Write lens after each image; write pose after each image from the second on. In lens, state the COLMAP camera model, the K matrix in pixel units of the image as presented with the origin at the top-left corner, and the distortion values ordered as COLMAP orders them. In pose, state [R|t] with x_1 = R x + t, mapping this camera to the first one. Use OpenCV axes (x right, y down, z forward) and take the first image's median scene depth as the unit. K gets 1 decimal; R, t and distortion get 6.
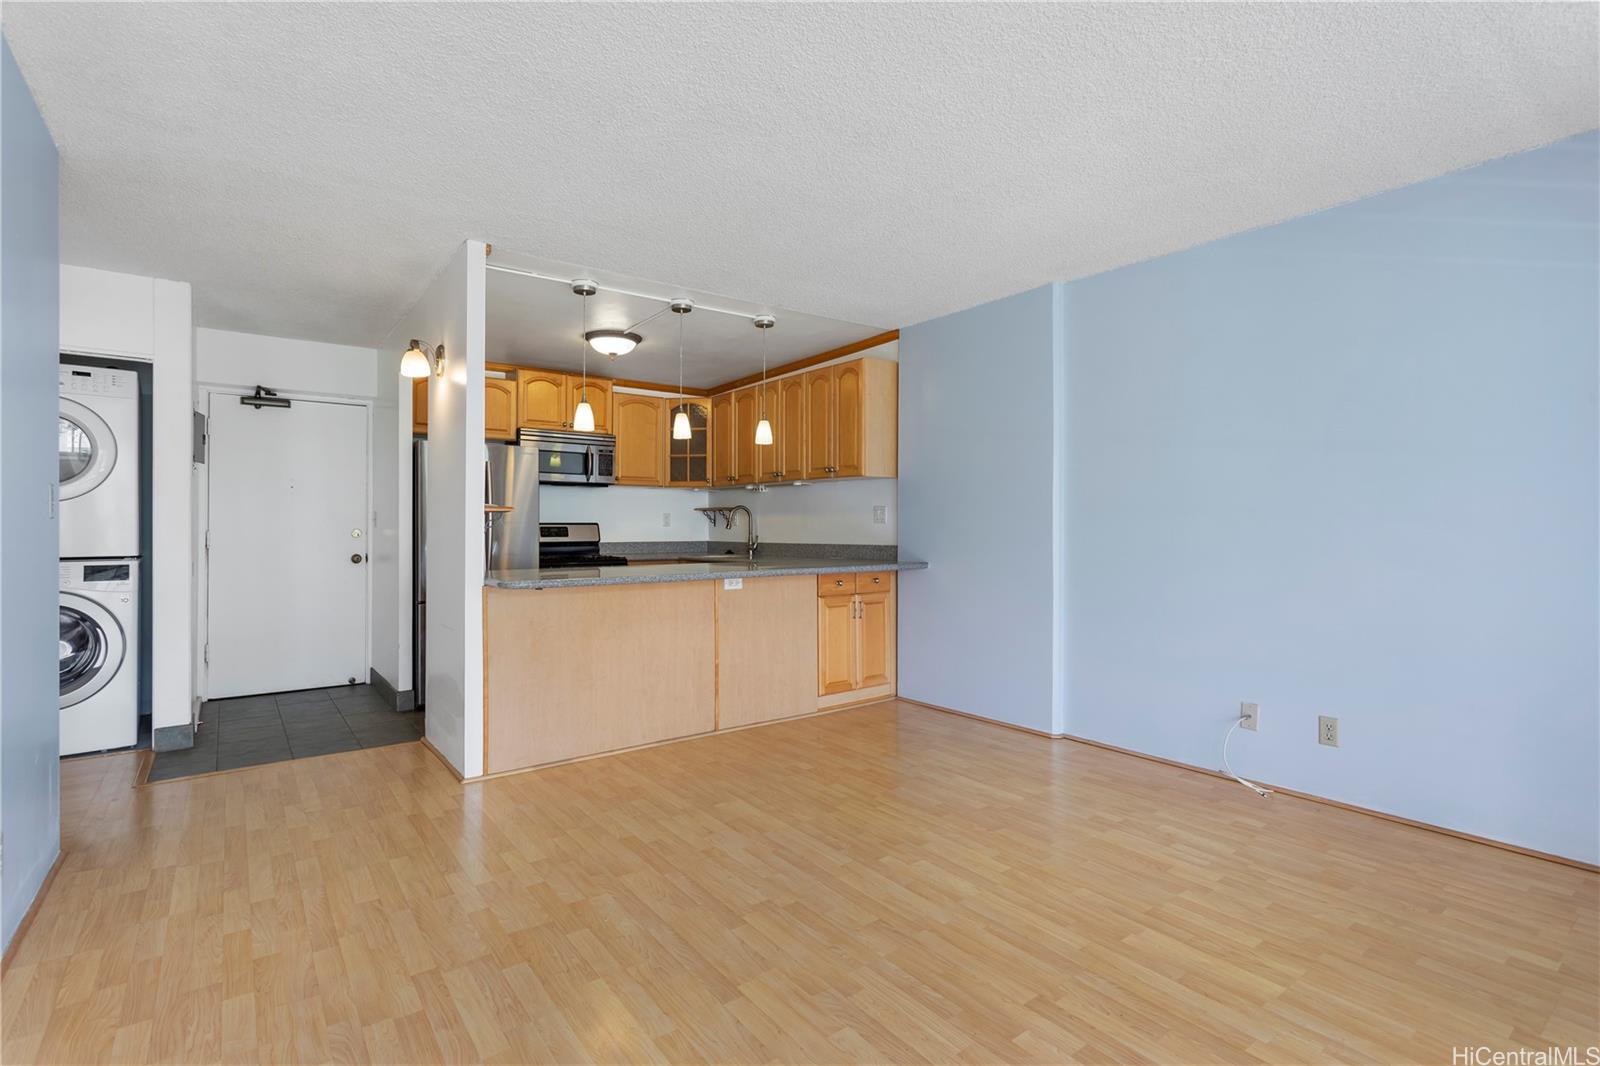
lens RADIAL K [[765.5, 0, 801.7], [0, 765.5, 526.1], [0, 0, 1]] dist [0.000180, 0.001580]
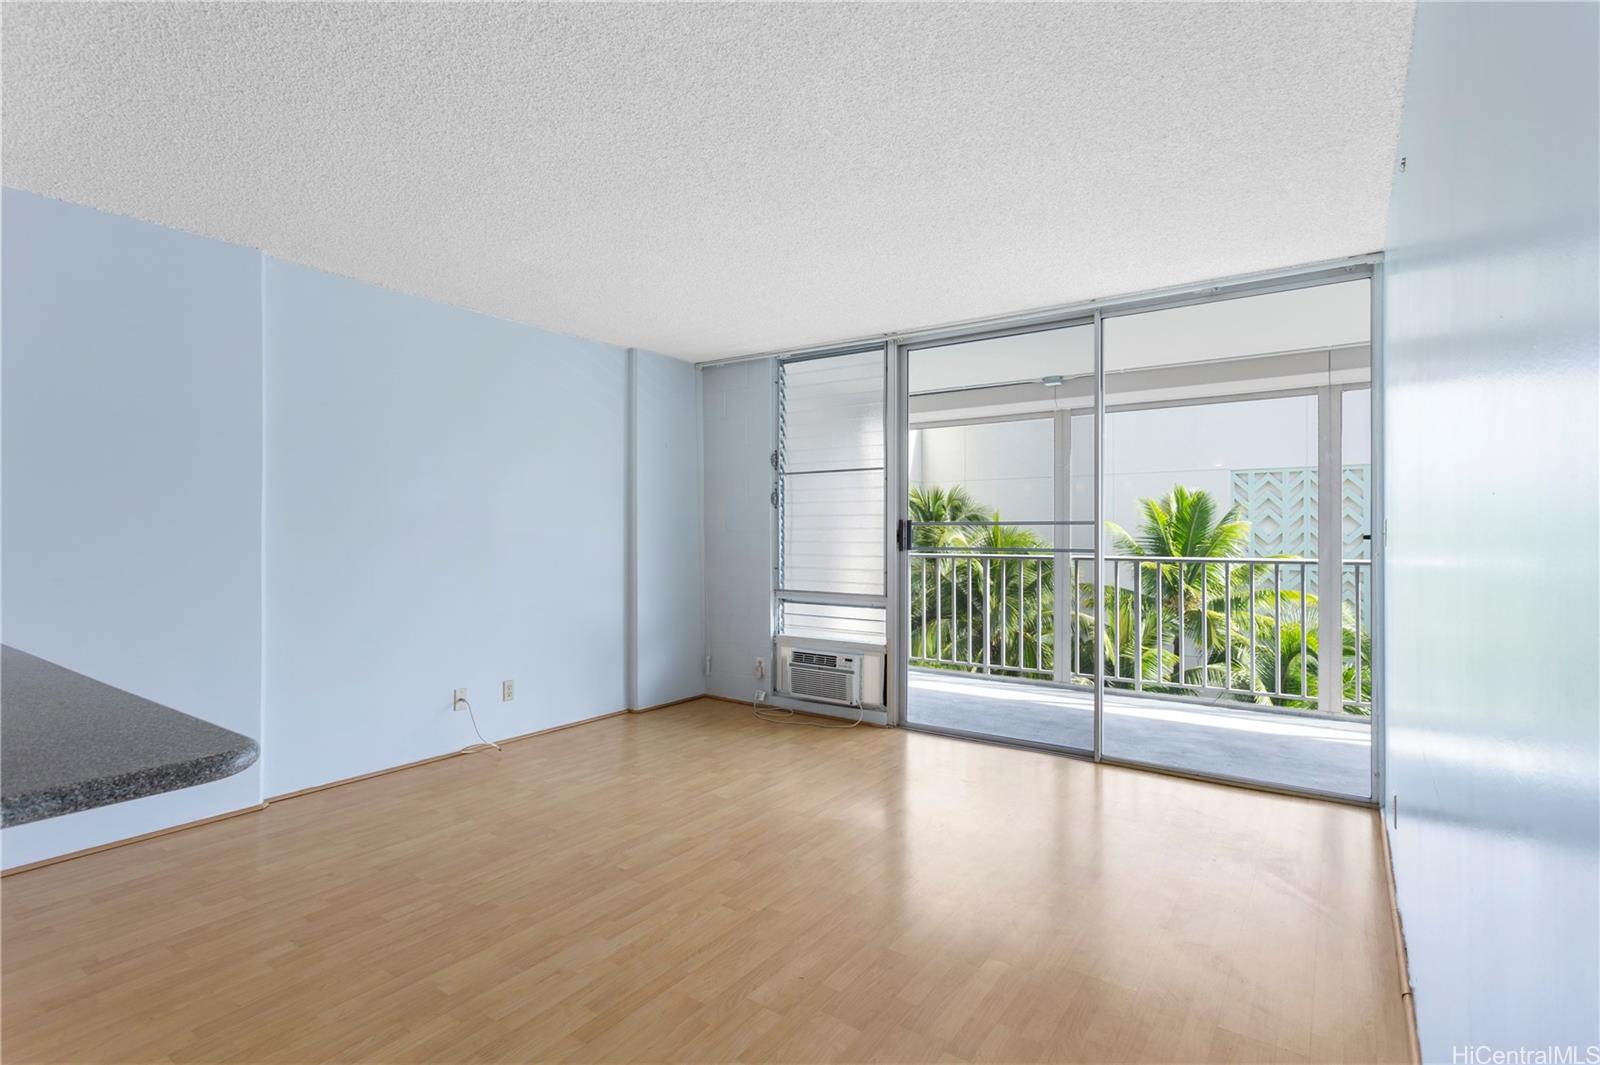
lens RADIAL K [[765.5, 0, 800.9], [0, 765.5, 534.1], [0, 0, 1]] dist [0.000180, 0.001580]
pose [[-0.306622, -0.002044, 0.951829, -0.691456], [-0.000103, 0.999998, 0.002114, -0.020209], [-0.951831, 0.000550, -0.306621, 0.773979]]
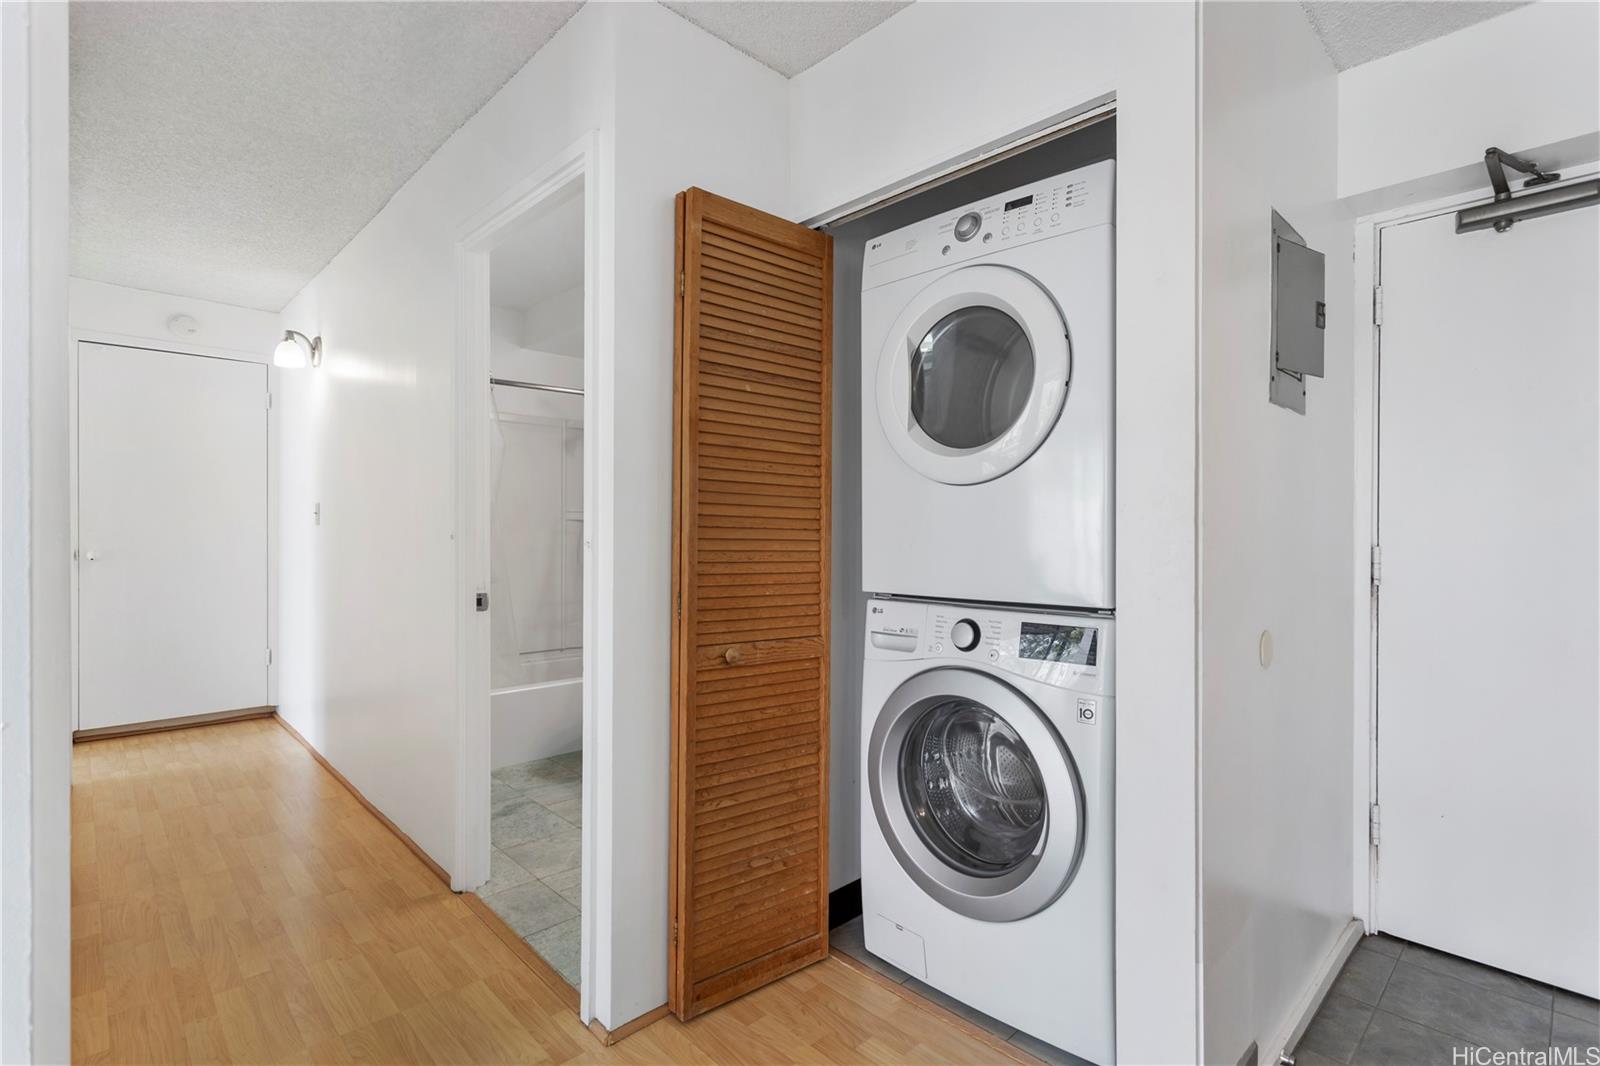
lens RADIAL K [[765.5, 0, 788.7], [0, 765.5, 529.9], [0, 0, 1]] dist [0.000180, 0.001580]
pose [[0.114164, -0.002011, -0.993460, -0.519014], [-0.000882, 0.999997, -0.002126, -0.002112], [0.993462, 0.001119, 0.114162, 0.843249]]
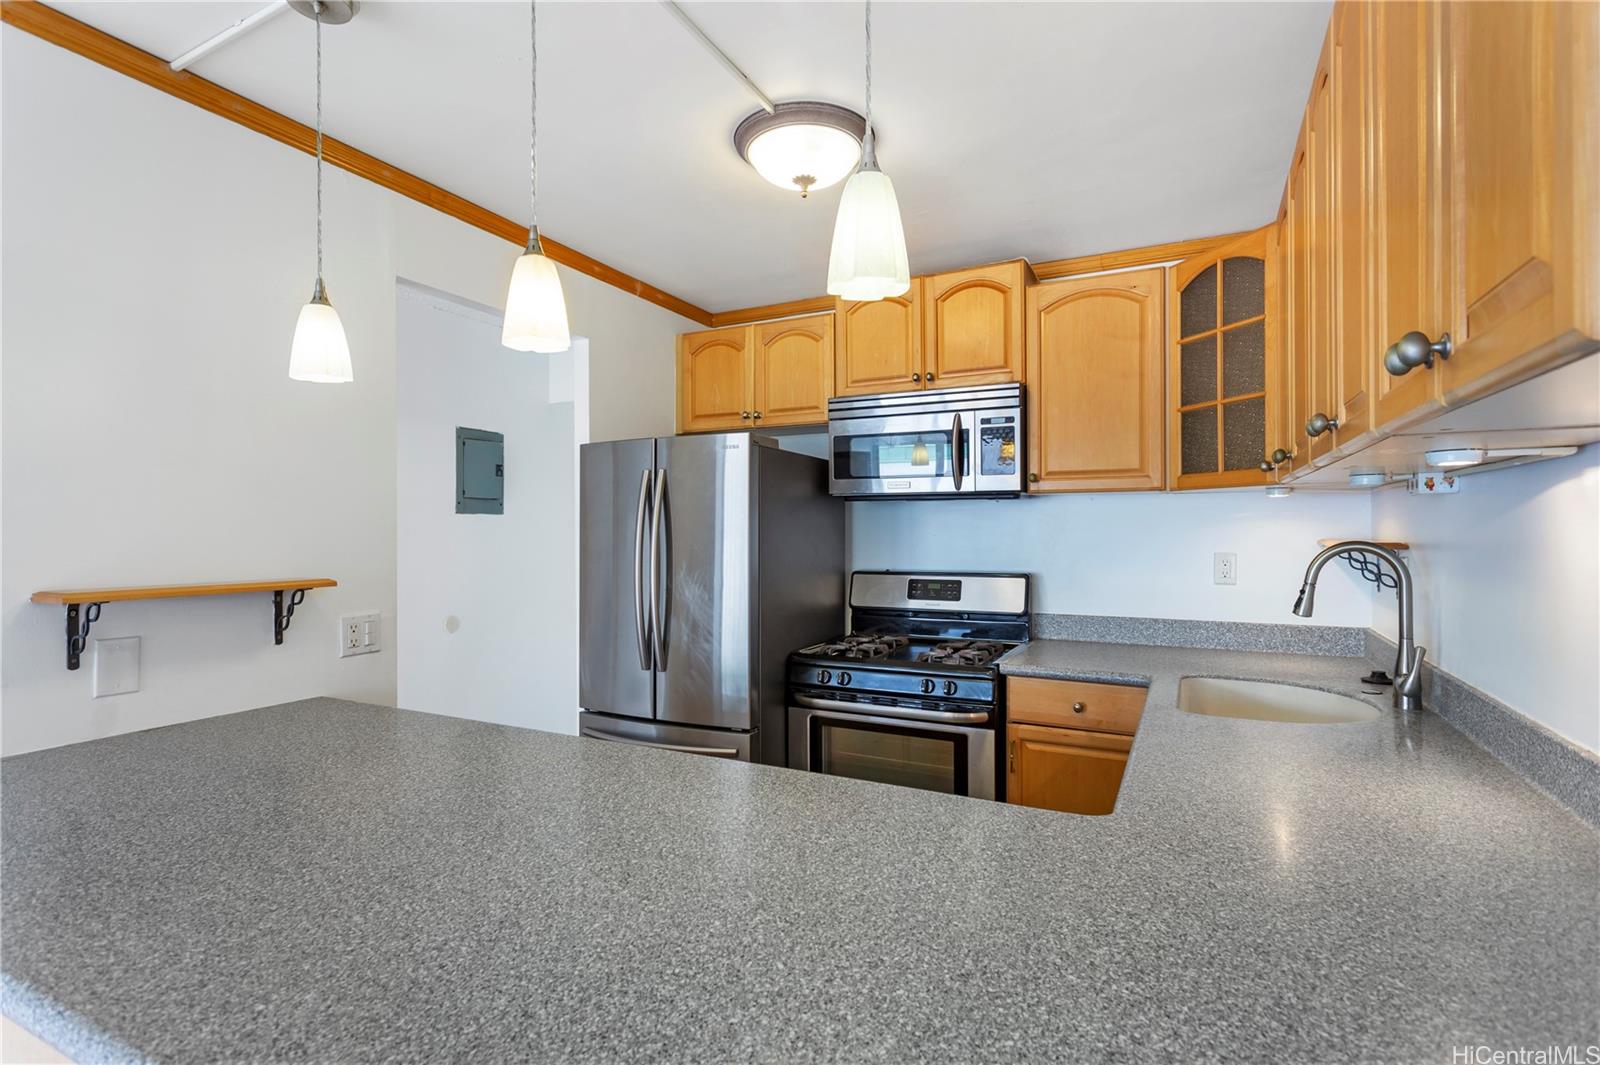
lens RADIAL K [[765.5, 0, 798.9], [0, 765.5, 527.4], [0, 0, 1]] dist [0.000180, 0.001580]
pose [[0.437249, -0.004324, -0.899330, 0.166967], [0.006027, 0.999980, -0.001877, -0.056361], [0.899320, -0.004600, 0.437266, 1.147902]]
